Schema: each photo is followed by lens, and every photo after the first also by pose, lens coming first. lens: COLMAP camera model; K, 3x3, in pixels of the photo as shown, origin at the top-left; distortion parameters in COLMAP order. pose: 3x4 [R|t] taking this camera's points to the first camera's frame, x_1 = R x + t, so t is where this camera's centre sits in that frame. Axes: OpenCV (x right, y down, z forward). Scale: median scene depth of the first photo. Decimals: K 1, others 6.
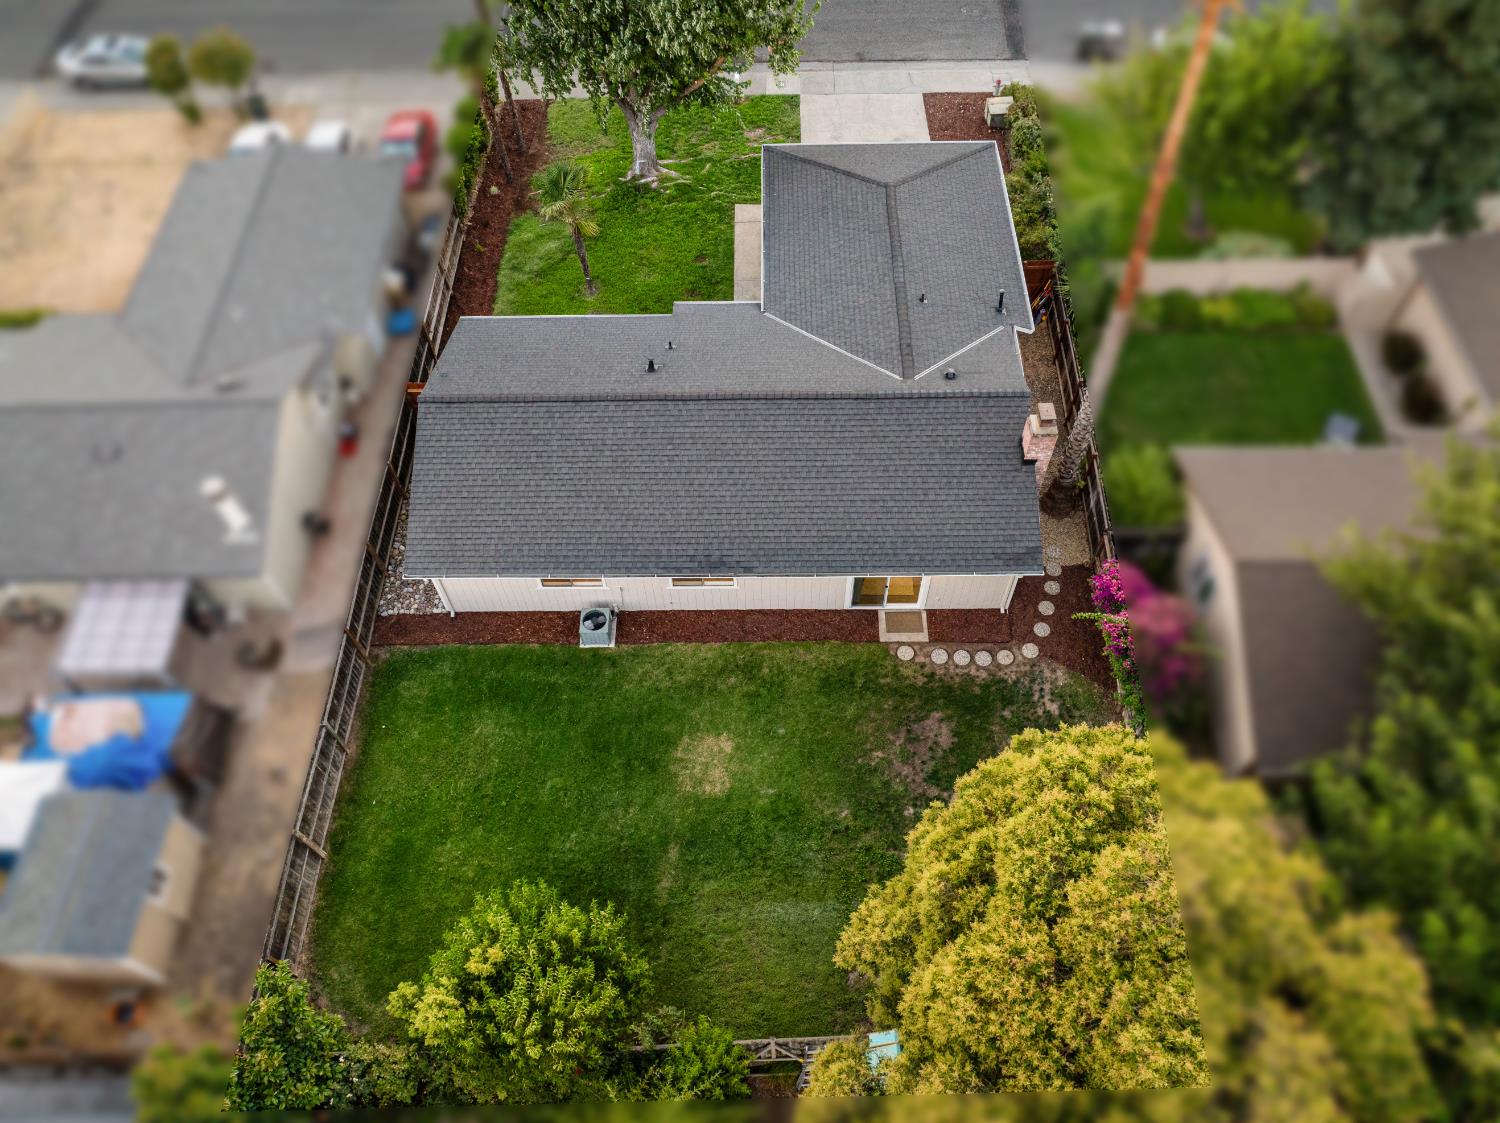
lens RADIAL K [[1061.7, 0, 750.0], [0, 1061.7, 561.5], [0, 0, 1]] dist [-0.003371, -0.002996]
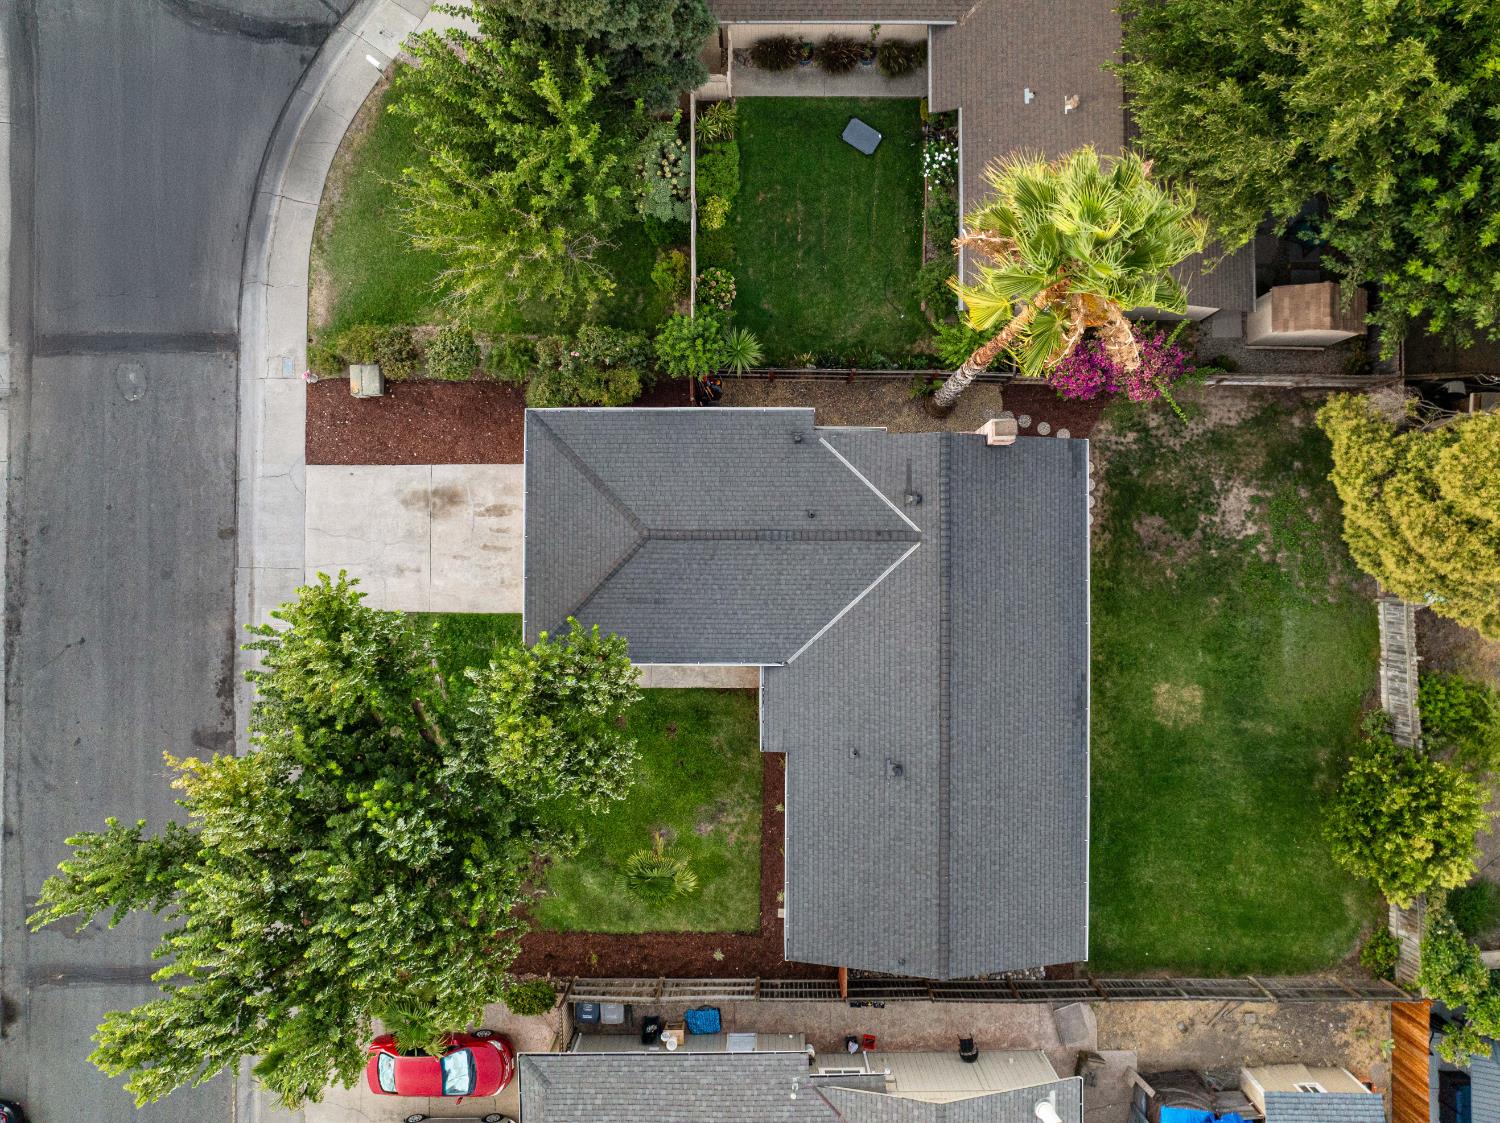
lens RADIAL K [[1061.7, 0, 750.0], [0, 1061.7, 561.5], [0, 0, 1]] dist [-0.003371, -0.002996]
pose [[-0.002966, -0.999385, 0.034928, 0.085864], [0.835866, 0.016695, 0.548679, -0.937787], [-0.548925, 0.030823, 0.835303, 0.169497]]
